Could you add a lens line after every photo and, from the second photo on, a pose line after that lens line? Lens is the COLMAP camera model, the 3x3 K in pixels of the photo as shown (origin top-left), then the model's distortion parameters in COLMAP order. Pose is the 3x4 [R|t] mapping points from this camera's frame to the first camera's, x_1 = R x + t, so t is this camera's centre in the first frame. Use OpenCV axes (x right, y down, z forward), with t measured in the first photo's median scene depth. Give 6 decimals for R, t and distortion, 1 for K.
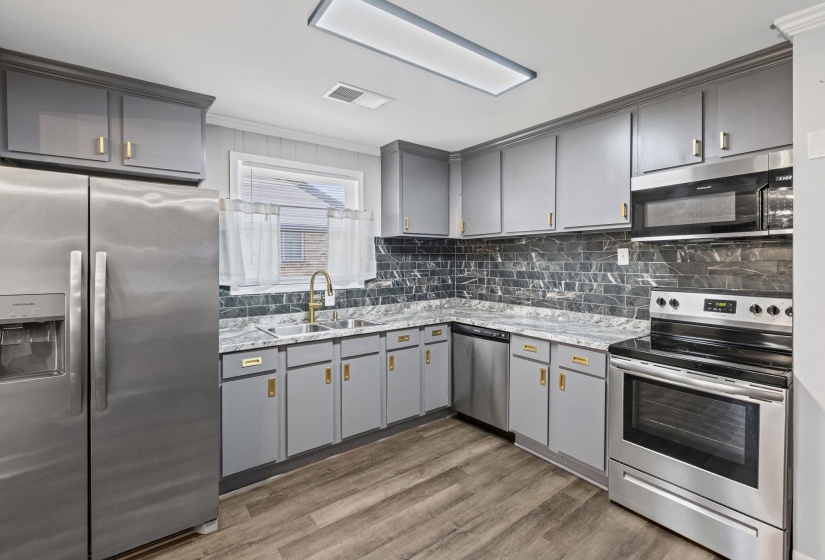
lens RADIAL K [[362.6, 0, 417.8], [0, 362.6, 271.0], [0, 0, 1]] dist [0.000459, -0.005944]
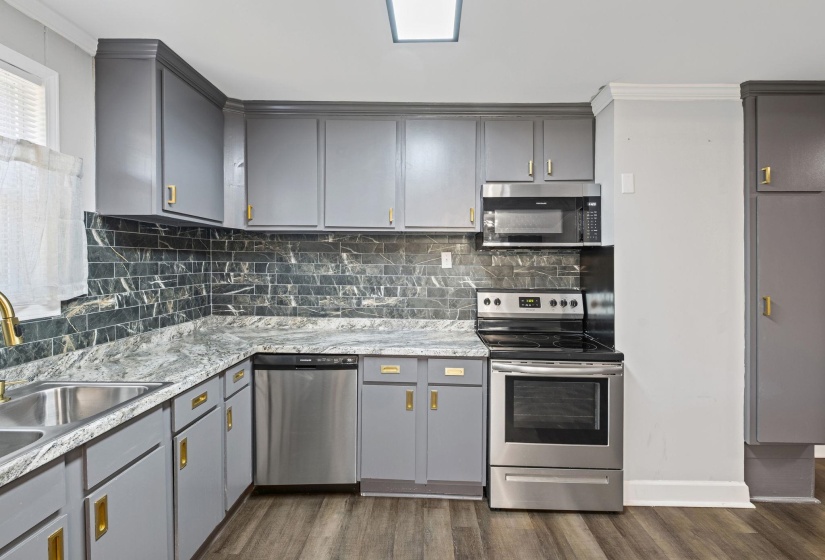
lens RADIAL K [[362.6, 0, 415.4], [0, 362.6, 269.5], [0, 0, 1]] dist [0.000459, -0.005944]
pose [[0.625180, -0.002300, 0.780478, -0.280927], [0.009463, 0.999944, -0.004633, -0.009028], [-0.780424, 0.010282, 0.625167, 0.421205]]
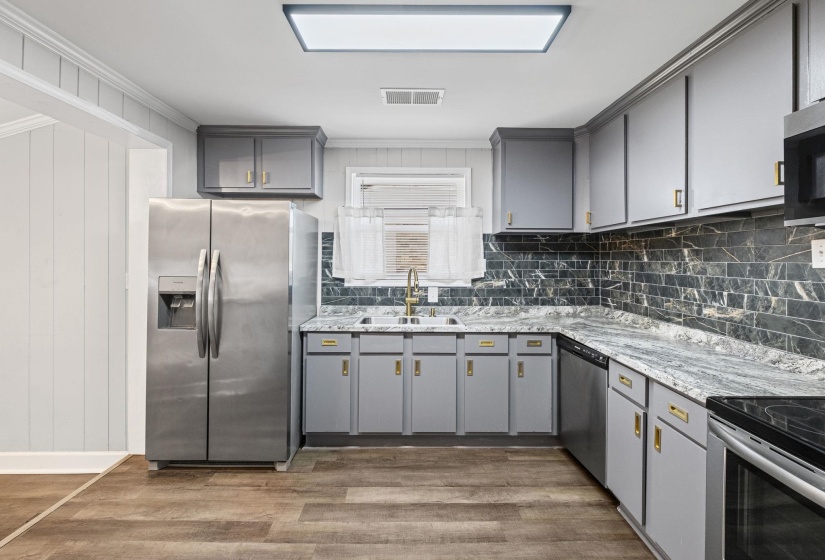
lens RADIAL K [[362.6, 0, 415.0], [0, 362.6, 264.1], [0, 0, 1]] dist [0.000459, -0.005944]
pose [[0.809114, 0.015292, -0.587453, 0.371245], [-0.025872, 0.999619, -0.009612, -0.001336], [0.587083, 0.022976, 0.809201, 0.158556]]
